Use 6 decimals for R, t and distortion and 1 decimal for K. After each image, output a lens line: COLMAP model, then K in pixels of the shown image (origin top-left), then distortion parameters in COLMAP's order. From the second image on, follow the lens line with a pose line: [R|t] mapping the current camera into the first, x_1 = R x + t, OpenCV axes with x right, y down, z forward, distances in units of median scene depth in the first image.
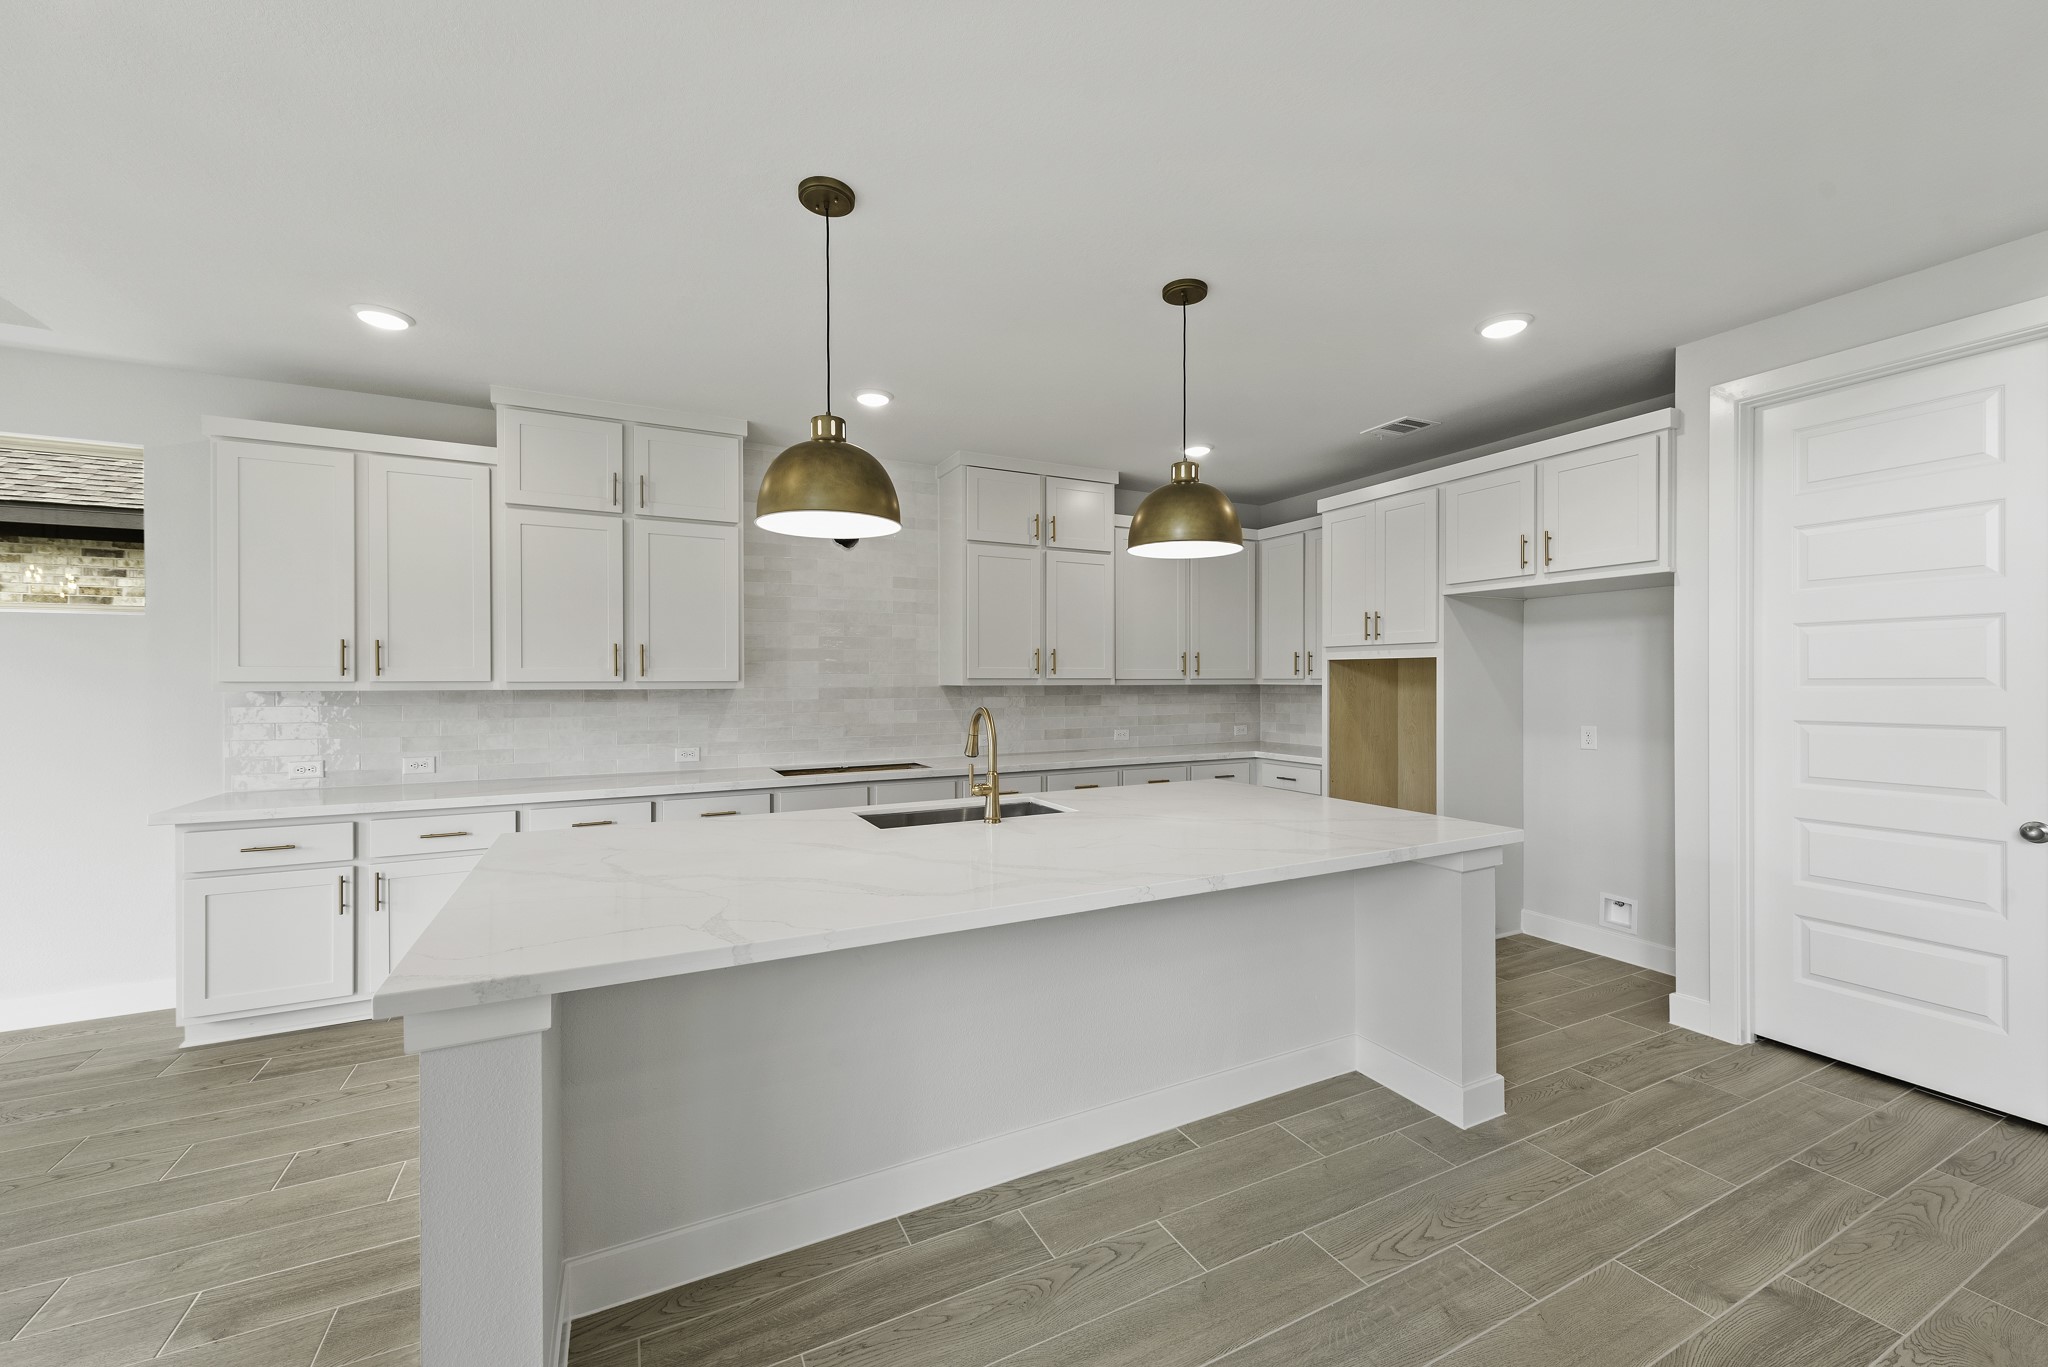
lens RADIAL K [[797.9, 0, 1026.8], [0, 797.9, 676.8], [0, 0, 1]] dist [0.011852, -0.002664]
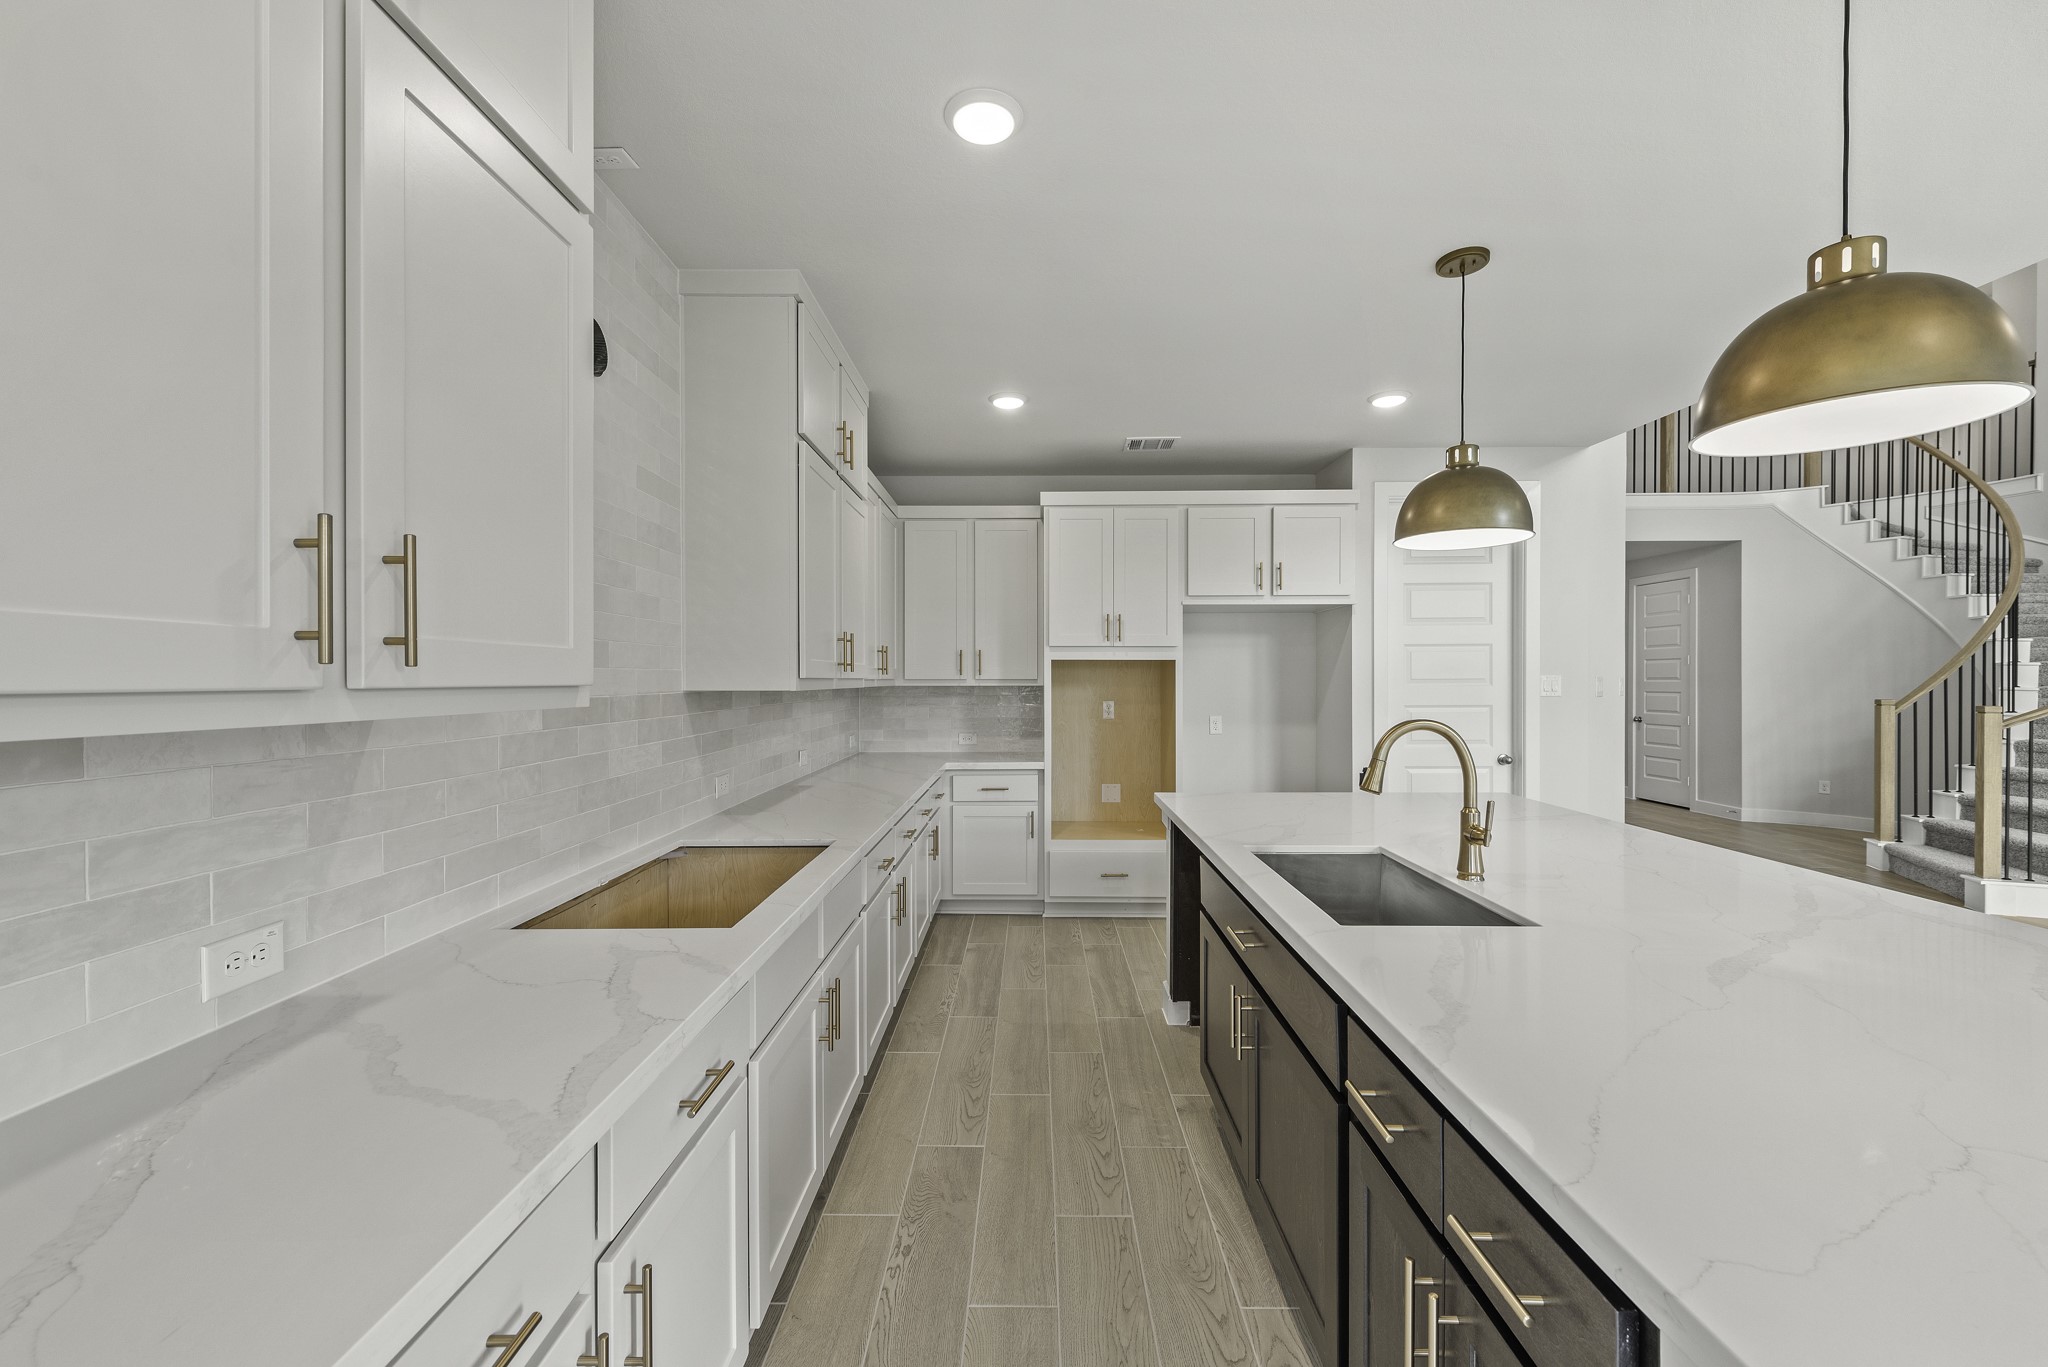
lens RADIAL K [[797.9, 0, 1022.1], [0, 797.9, 682.8], [0, 0, 1]] dist [0.011852, -0.002664]
pose [[0.464944, -0.003556, 0.885333, -0.568324], [-0.002046, 0.999985, 0.005091, 0.002277], [-0.885338, -0.004178, 0.464929, 0.672248]]
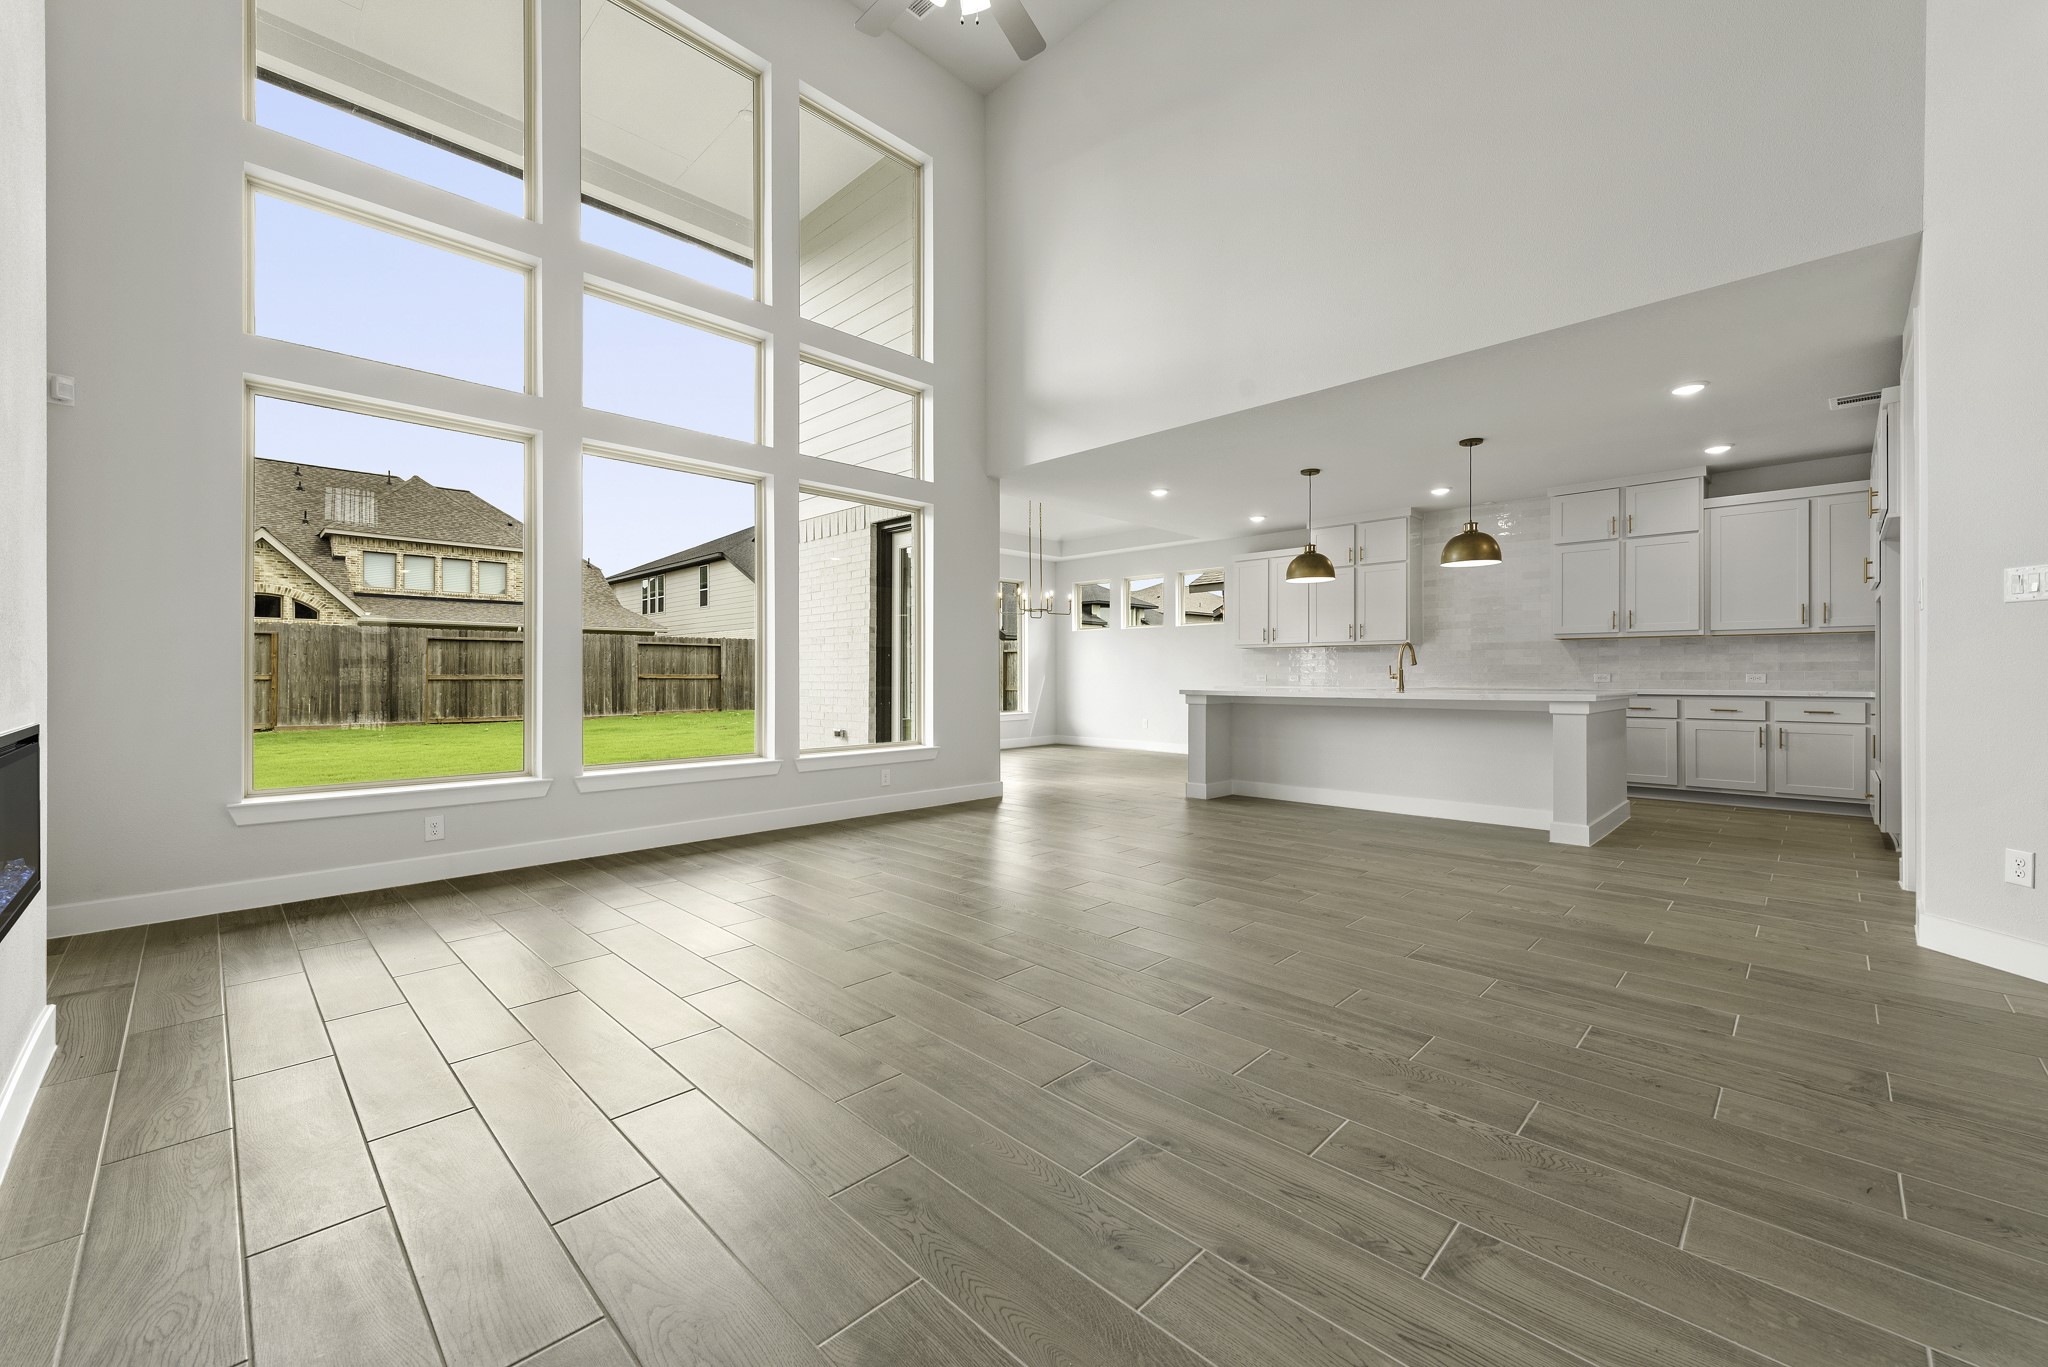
lens RADIAL K [[797.9, 0, 1025.4], [0, 797.9, 678.1], [0, 0, 1]] dist [0.011852, -0.002664]
pose [[0.318144, 0.005137, -0.948029, 1.209175], [0.002231, 0.999978, 0.006167, 0.085114], [0.948040, -0.004077, 0.318125, -0.524273]]
